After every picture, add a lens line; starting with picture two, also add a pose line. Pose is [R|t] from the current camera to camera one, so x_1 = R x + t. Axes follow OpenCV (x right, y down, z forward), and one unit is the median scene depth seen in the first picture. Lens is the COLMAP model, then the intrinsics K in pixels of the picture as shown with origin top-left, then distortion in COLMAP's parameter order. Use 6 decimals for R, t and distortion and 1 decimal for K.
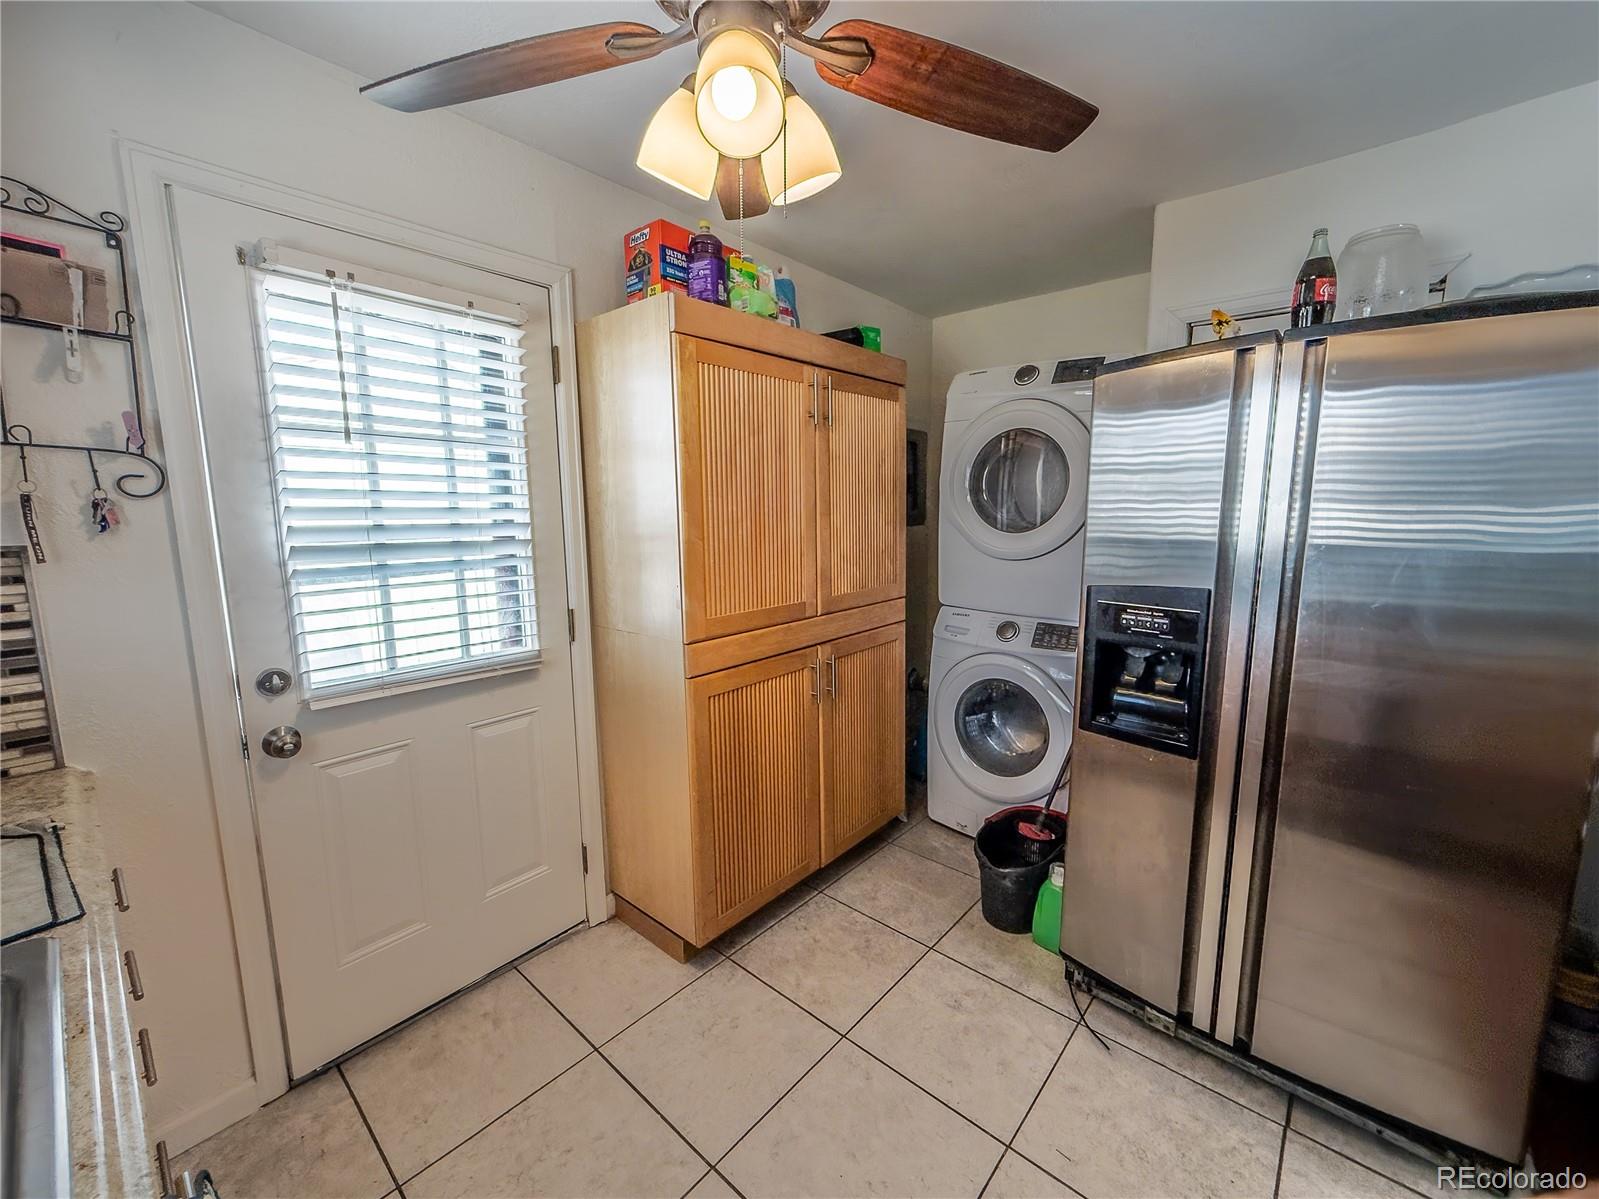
lens RADIAL K [[653.5, 0, 805.5], [0, 653.5, 601.8], [0, 0, 1]] dist [0.001755, -0.000861]
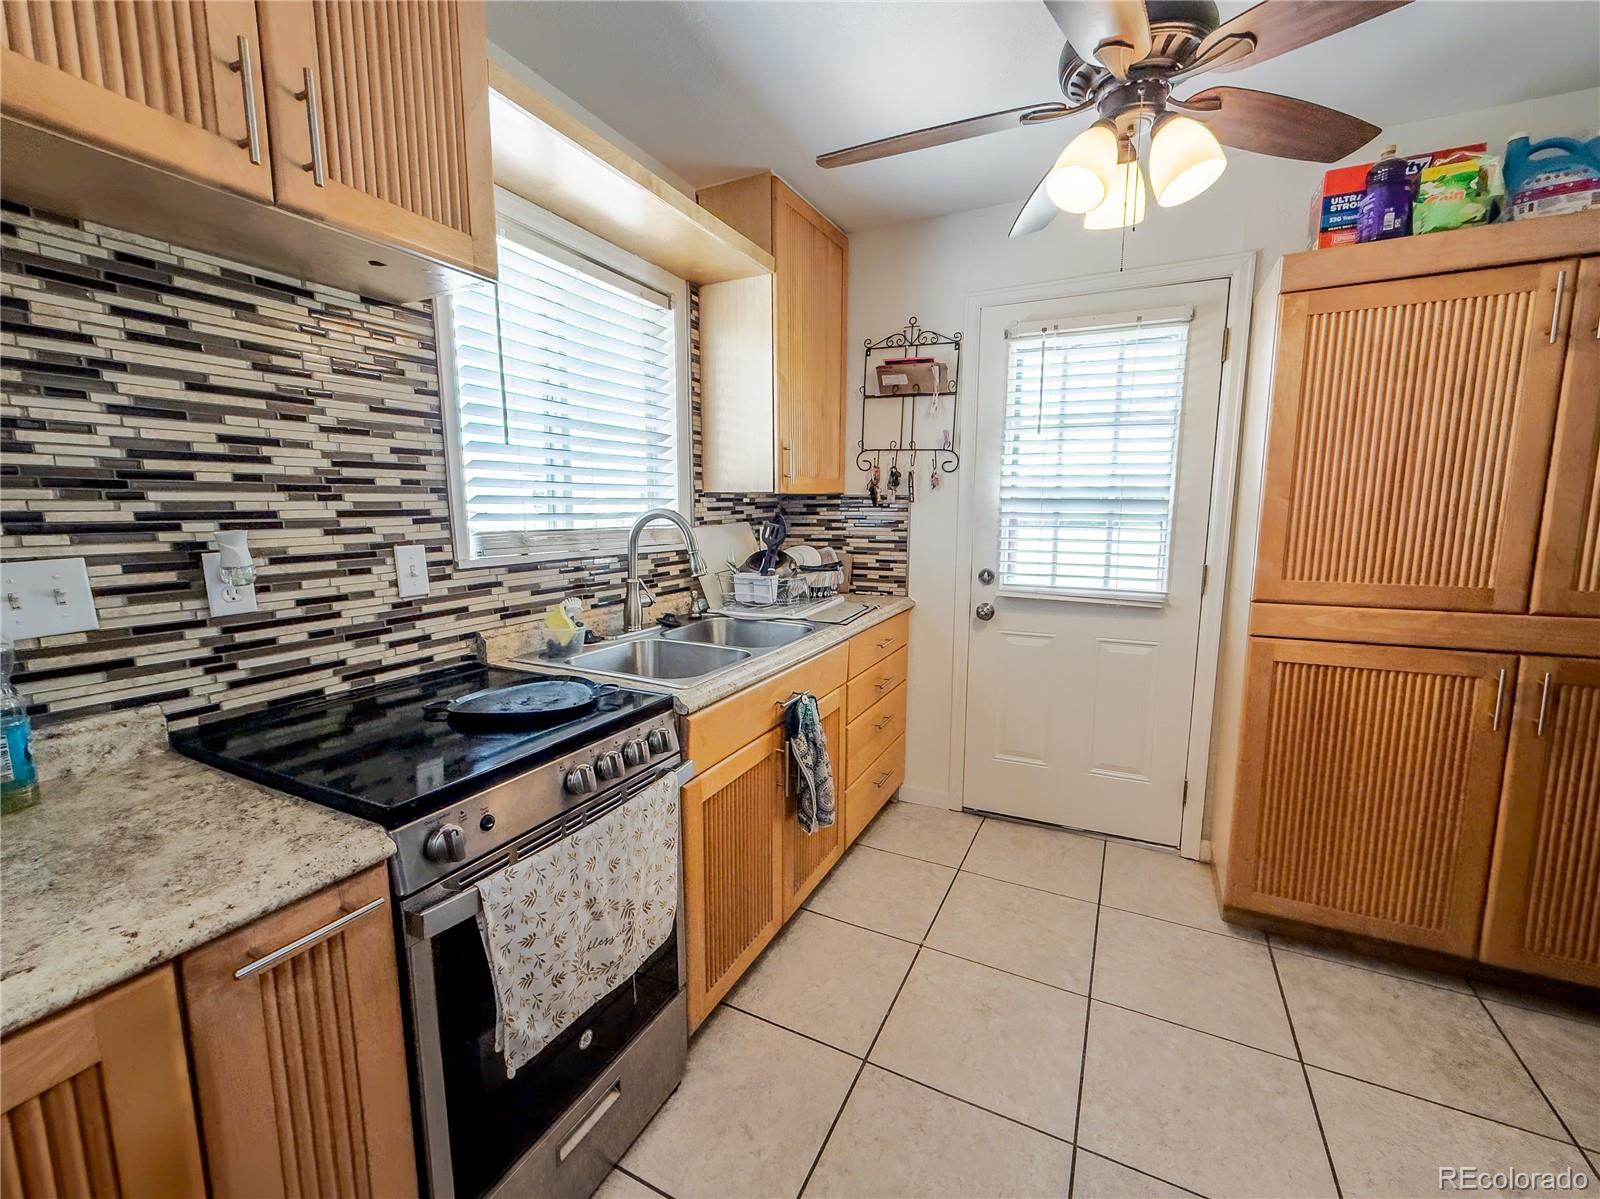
lens RADIAL K [[653.9, 0, 792.1], [0, 653.9, 601.6], [0, 0, 1]] dist [0.001755, -0.000861]
pose [[0.233558, 0.146658, -0.961219, 0.677504], [-0.142210, 0.983082, 0.115440, 0.054214], [0.961887, 0.109733, 0.250463, 0.056589]]
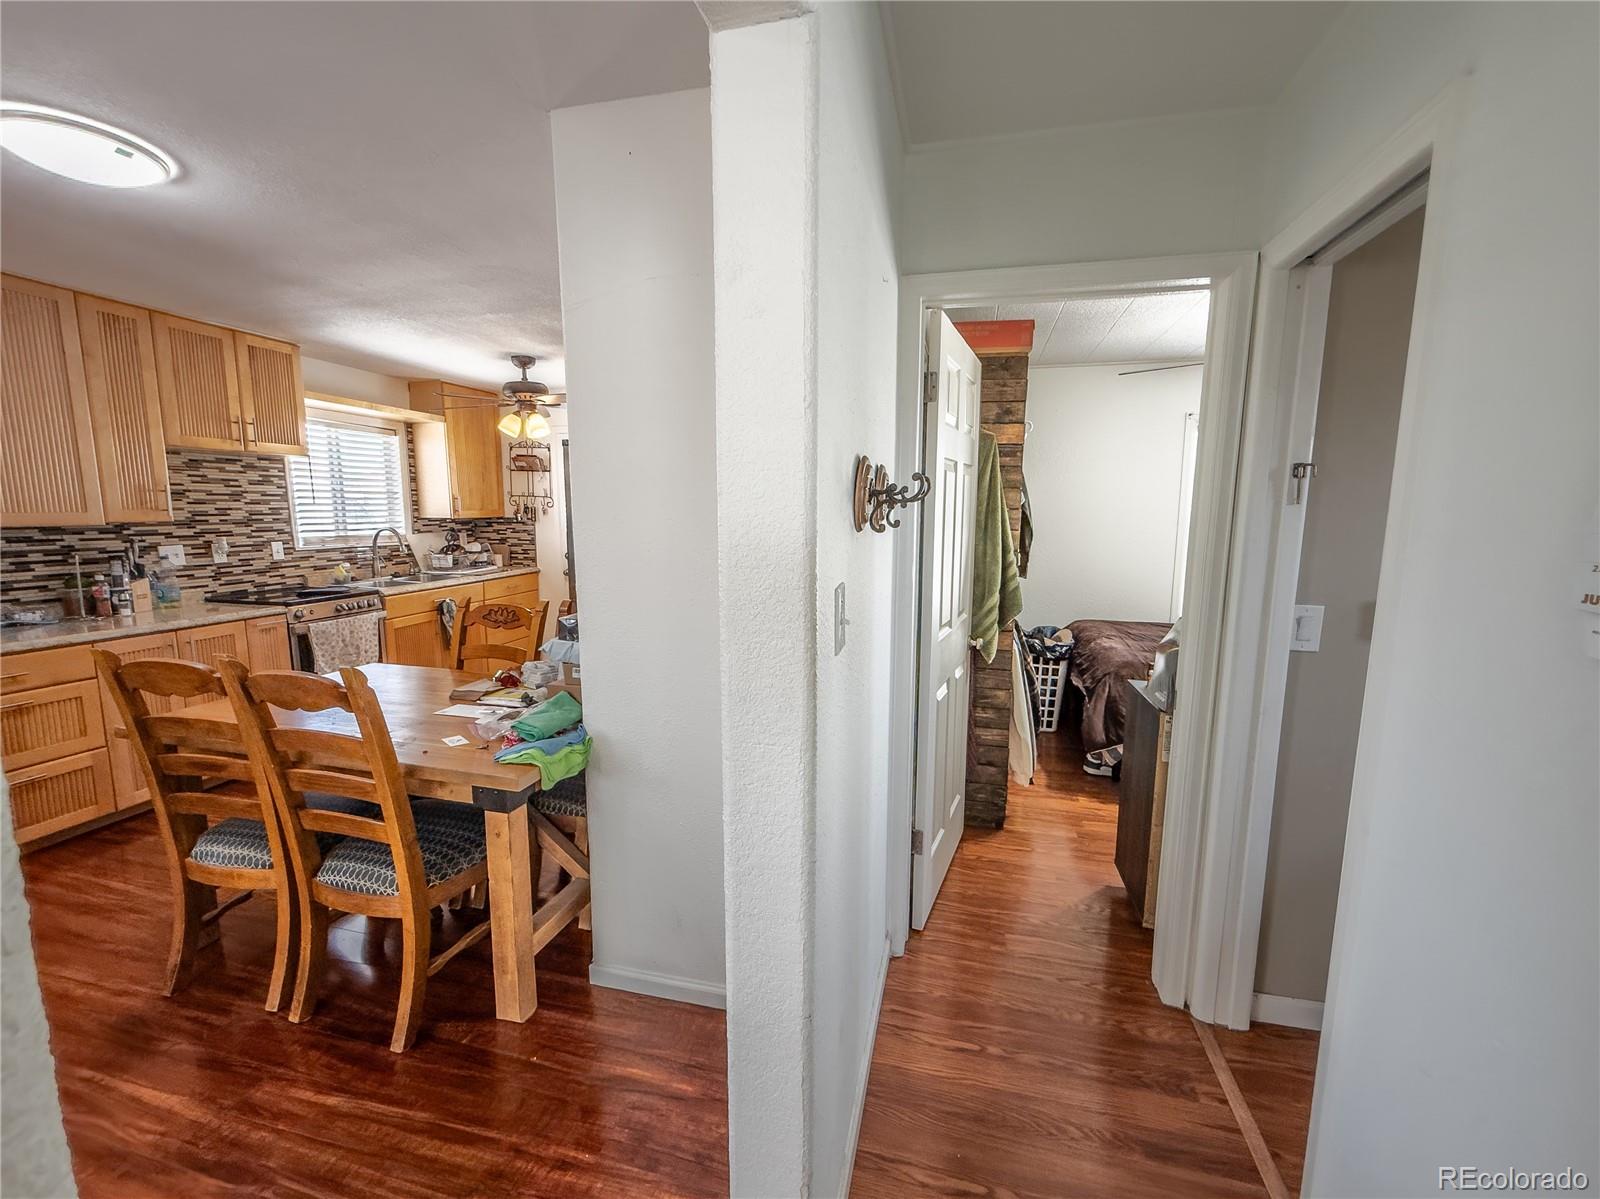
lens RADIAL K [[653.9, 0, 798.0], [0, 653.9, 602.3], [0, 0, 1]] dist [0.001755, -0.000861]
pose [[0.451313, 0.139412, -0.881409, 2.795864], [-0.141168, 0.986438, 0.083741, -0.105146], [0.881129, 0.086633, 0.464872, 0.380747]]
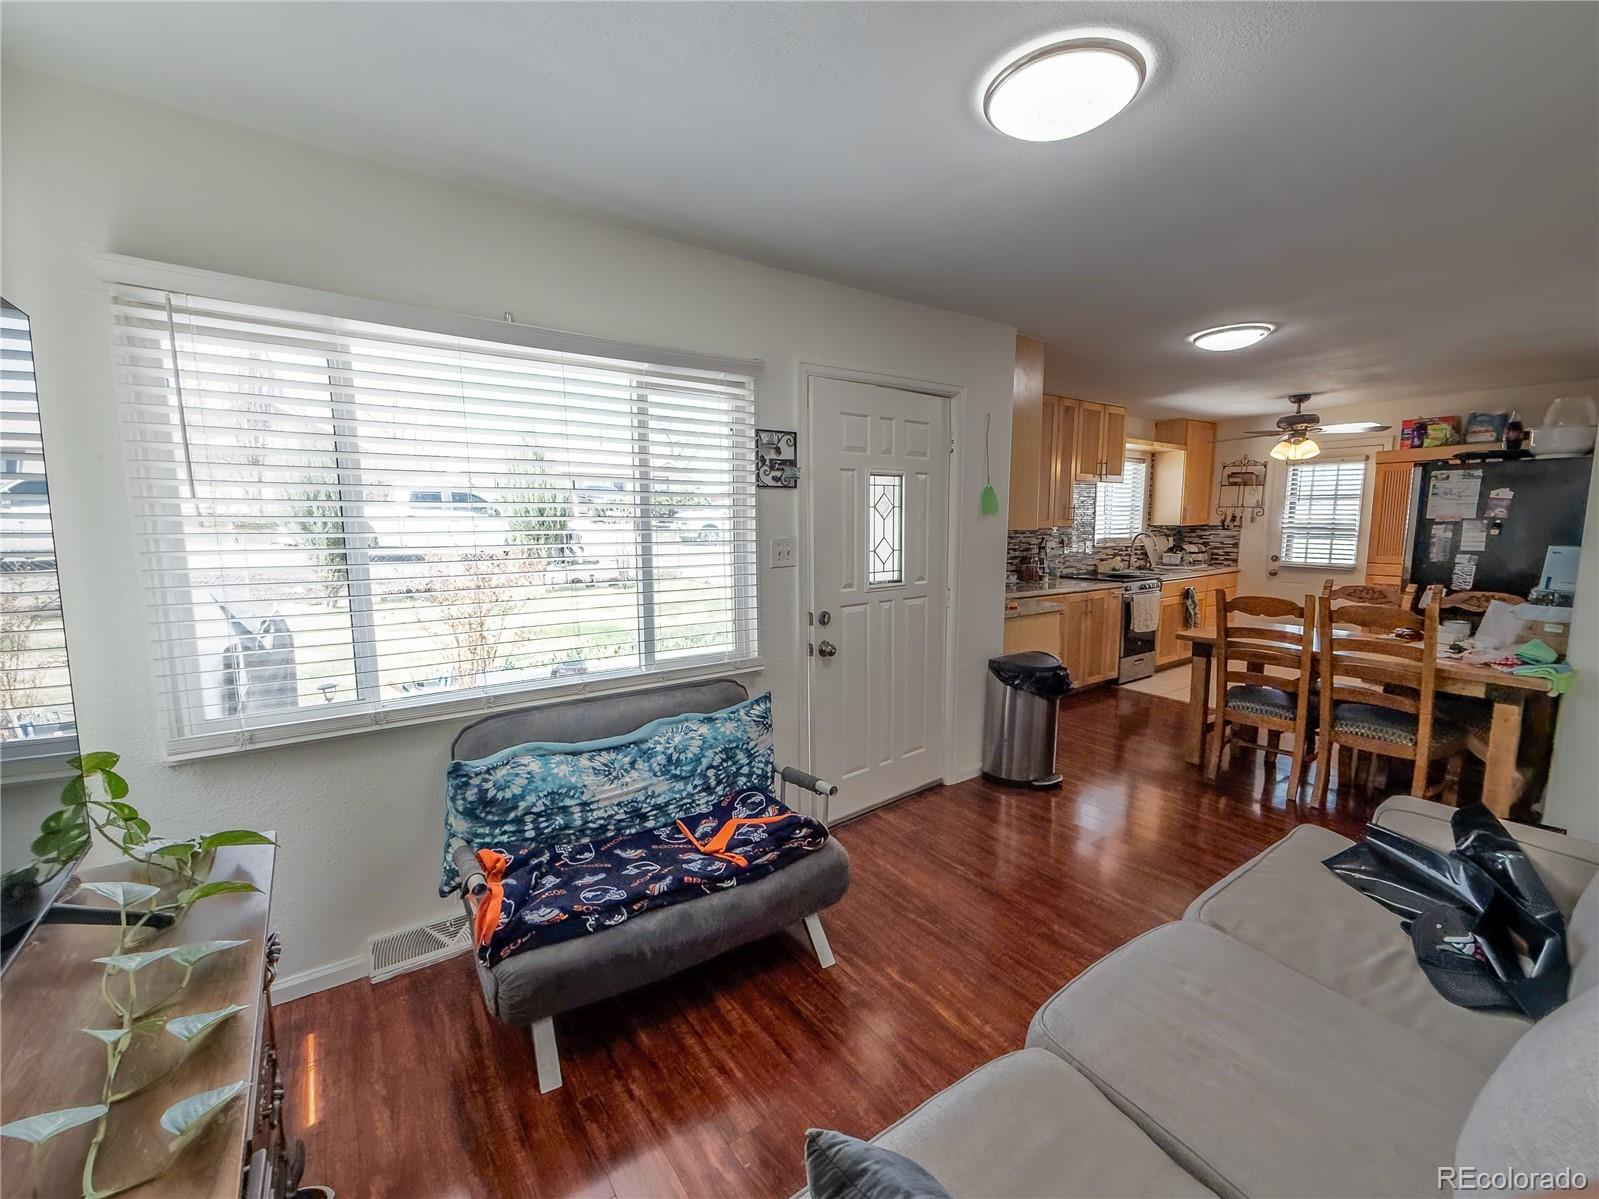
lens RADIAL K [[653.5, 0, 823.2], [0, 653.5, 598.8], [0, 0, 1]] dist [0.001755, -0.000861]
pose [[-0.225578, 0.127778, -0.965809, 3.619084], [-0.135200, 0.977663, 0.160924, 0.081885], [0.964798, 0.166878, -0.203264, -0.850775]]
